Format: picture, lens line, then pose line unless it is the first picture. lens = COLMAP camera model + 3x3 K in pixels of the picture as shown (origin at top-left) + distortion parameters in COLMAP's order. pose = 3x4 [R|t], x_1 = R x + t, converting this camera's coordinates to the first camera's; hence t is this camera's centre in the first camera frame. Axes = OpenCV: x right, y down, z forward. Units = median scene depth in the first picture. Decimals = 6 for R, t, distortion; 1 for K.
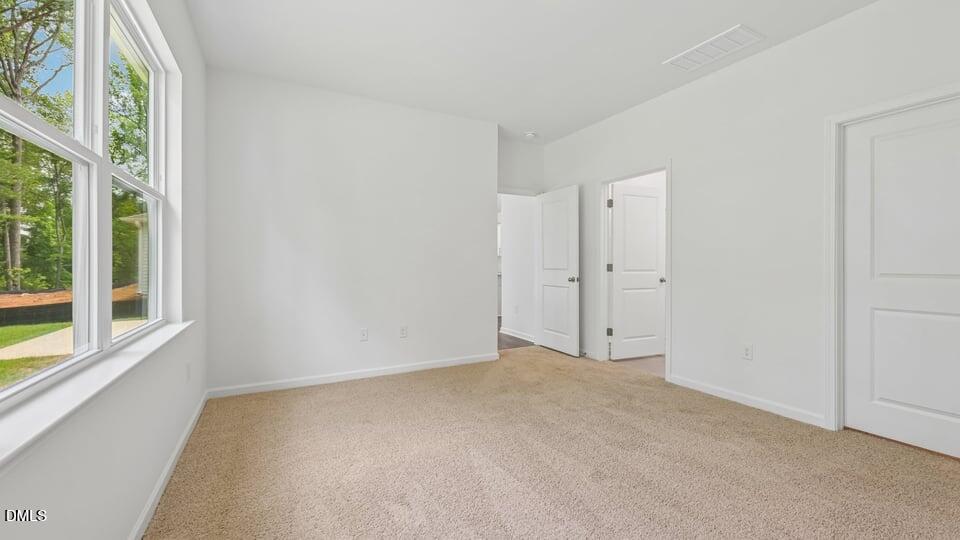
lens RADIAL K [[384.6, 0, 480.0], [0, 384.6, 270.0], [0, 0, 1]] dist [0.000632, -0.000046]
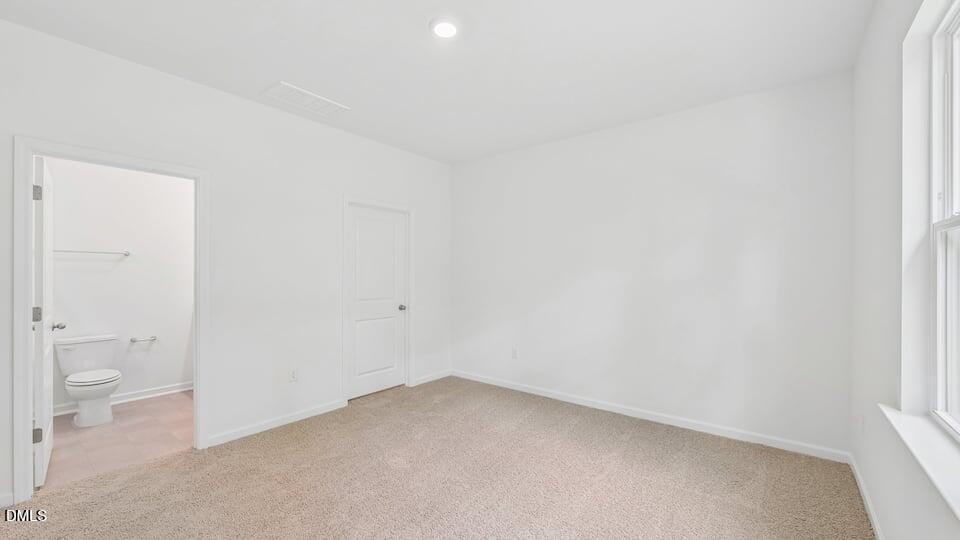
lens RADIAL K [[384.6, 0, 480.0], [0, 384.6, 270.0], [0, 0, 1]] dist [0.000632, -0.000046]
pose [[-0.386009, 0.004073, 0.922486, -0.473584], [0.009161, 0.999958, -0.000582, -0.073650], [-0.922450, 0.008226, -0.386030, 0.783955]]
